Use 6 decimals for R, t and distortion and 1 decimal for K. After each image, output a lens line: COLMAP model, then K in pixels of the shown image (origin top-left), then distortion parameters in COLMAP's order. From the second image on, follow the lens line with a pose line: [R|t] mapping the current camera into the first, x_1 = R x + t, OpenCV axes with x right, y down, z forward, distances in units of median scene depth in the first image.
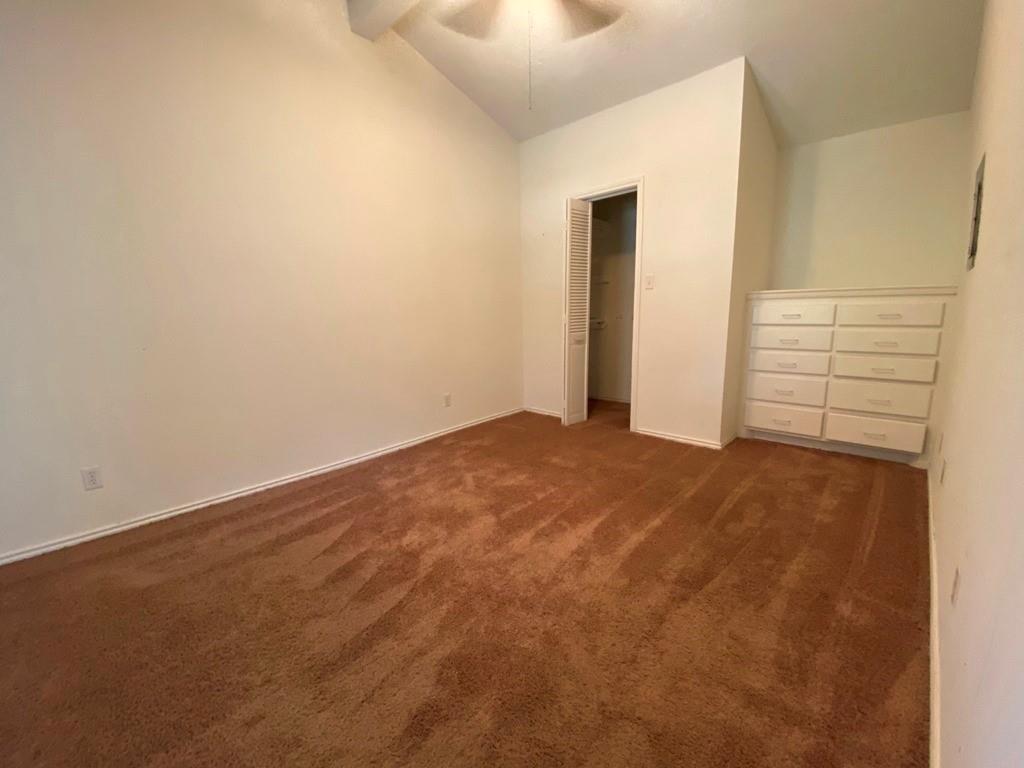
lens RADIAL K [[417.3, 0, 510.8], [0, 417.3, 386.2], [0, 0, 1]] dist [0.045351, -0.035892]
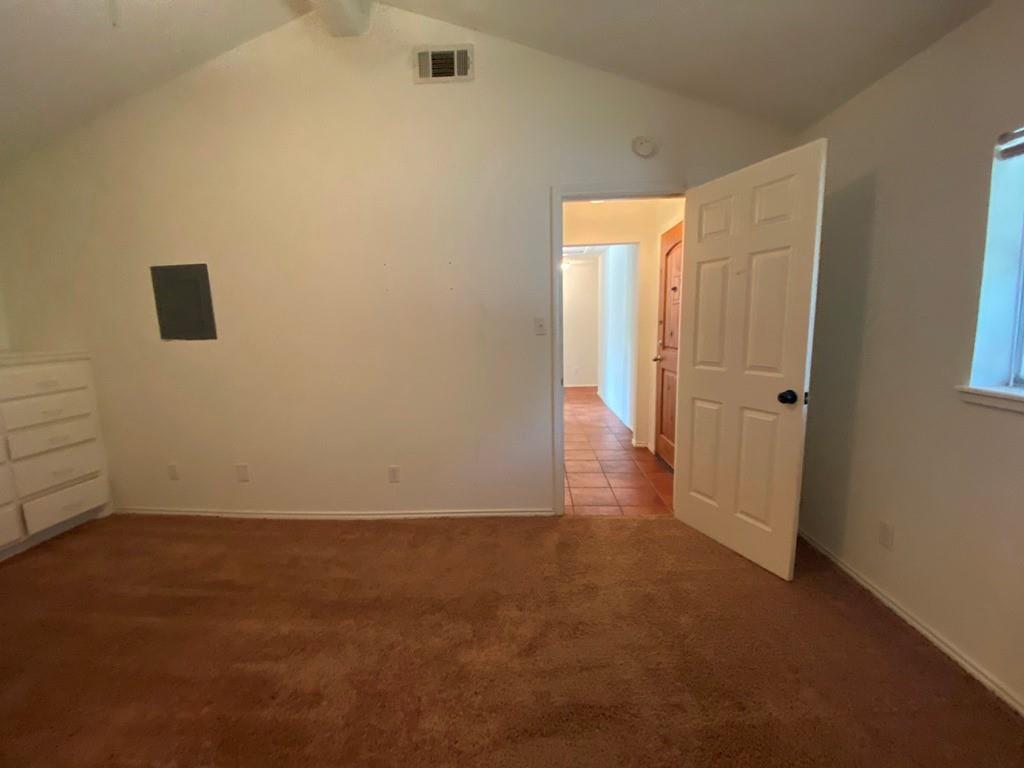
lens RADIAL K [[417.3, 0, 510.8], [0, 417.3, 386.2], [0, 0, 1]] dist [0.045351, -0.035892]
pose [[-0.657631, -0.068395, 0.750229, -0.489104], [0.170601, 0.956477, 0.236742, -0.197509], [-0.733769, 0.283679, -0.617340, 0.784100]]
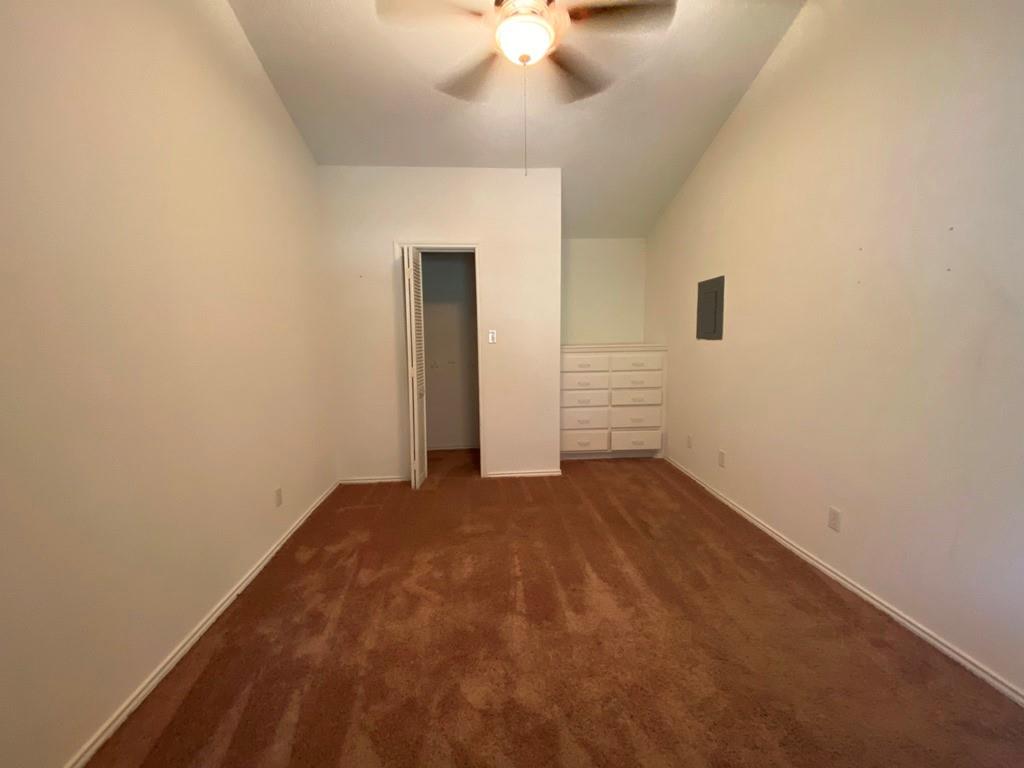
lens RADIAL K [[417.3, 0, 510.8], [0, 417.3, 386.2], [0, 0, 1]] dist [0.045351, -0.035892]
pose [[0.668357, -0.074856, 0.740065, -0.536000], [0.130162, 0.991342, -0.017278, -0.115499], [-0.732364, 0.107876, 0.672314, 0.305612]]
